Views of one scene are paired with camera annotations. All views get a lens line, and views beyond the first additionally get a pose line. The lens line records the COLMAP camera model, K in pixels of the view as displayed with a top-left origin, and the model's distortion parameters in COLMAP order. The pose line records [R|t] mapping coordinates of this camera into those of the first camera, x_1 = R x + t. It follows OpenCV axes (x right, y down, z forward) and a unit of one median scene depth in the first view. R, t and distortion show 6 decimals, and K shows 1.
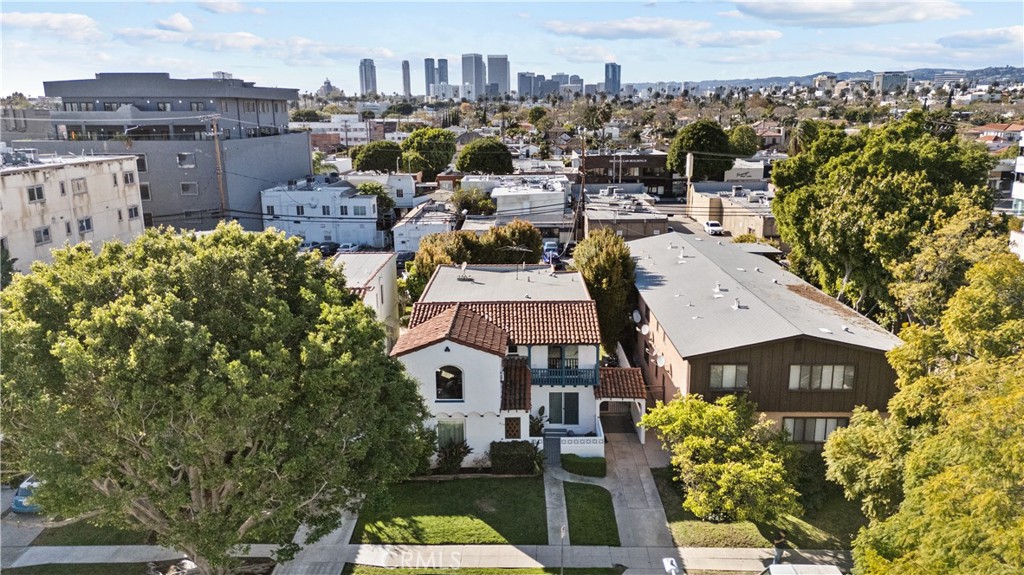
lens RADIAL K [[752.7, 0, 513.4], [0, 752.7, 281.3], [0, 0, 1]] dist [0.125614, -0.153948]
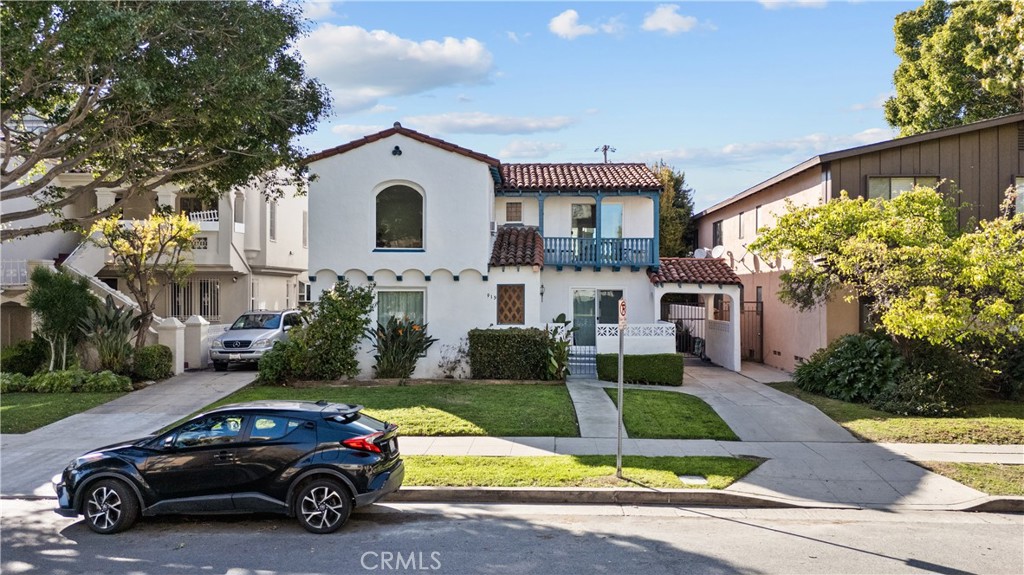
lens RADIAL K [[752.7, 0, 513.4], [0, 752.7, 281.3], [0, 0, 1]] dist [0.125614, -0.153948]
pose [[0.999815, 0.011398, -0.015517, 0.009787], [-0.014754, 0.971377, -0.237084, 0.315137], [0.012371, 0.237269, 0.971365, 0.463019]]
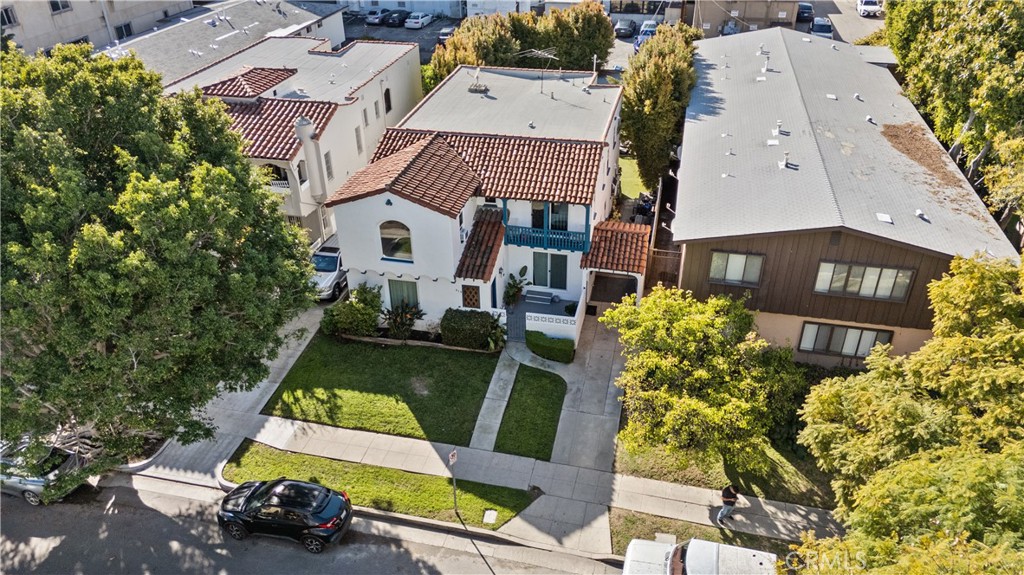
lens RADIAL K [[752.7, 0, 513.4], [0, 752.7, 281.3], [0, 0, 1]] dist [0.125614, -0.153948]
pose [[0.977943, 0.106449, -0.179712, 0.200214], [-0.045070, 0.947665, 0.316070, -0.094349], [0.203952, -0.300998, 0.931560, 0.227993]]
